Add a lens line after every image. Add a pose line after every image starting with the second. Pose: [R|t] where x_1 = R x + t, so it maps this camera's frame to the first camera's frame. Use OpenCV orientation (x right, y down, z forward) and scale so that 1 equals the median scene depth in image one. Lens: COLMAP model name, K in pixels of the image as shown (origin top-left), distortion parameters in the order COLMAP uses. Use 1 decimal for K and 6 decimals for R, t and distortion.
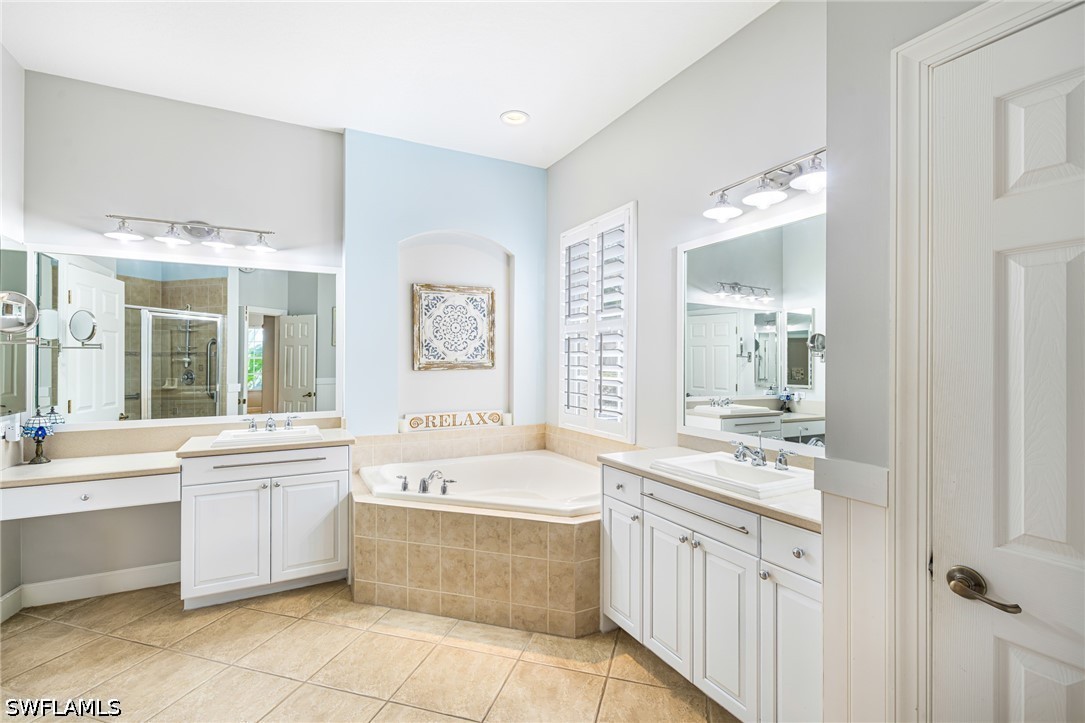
lens RADIAL K [[476.0, 0, 544.3], [0, 476.0, 358.9], [0, 0, 1]] dist [-0.000078, -0.000107]
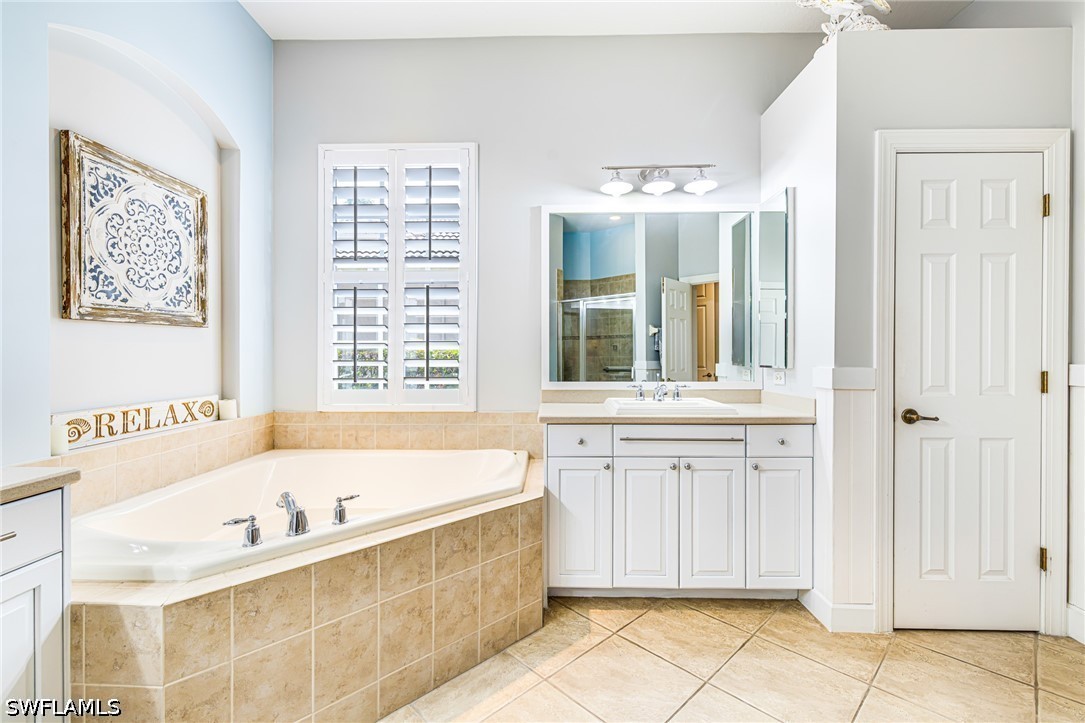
lens RADIAL K [[464.6, 0, 540.8], [0, 464.6, 353.1], [0, 0, 1]] dist [-0.000056, 0.000024]
pose [[0.502352, -0.000491, 0.864663, -0.426631], [-0.004017, 0.999988, 0.002902, 0.053508], [-0.864654, -0.004931, 0.502344, 0.368292]]
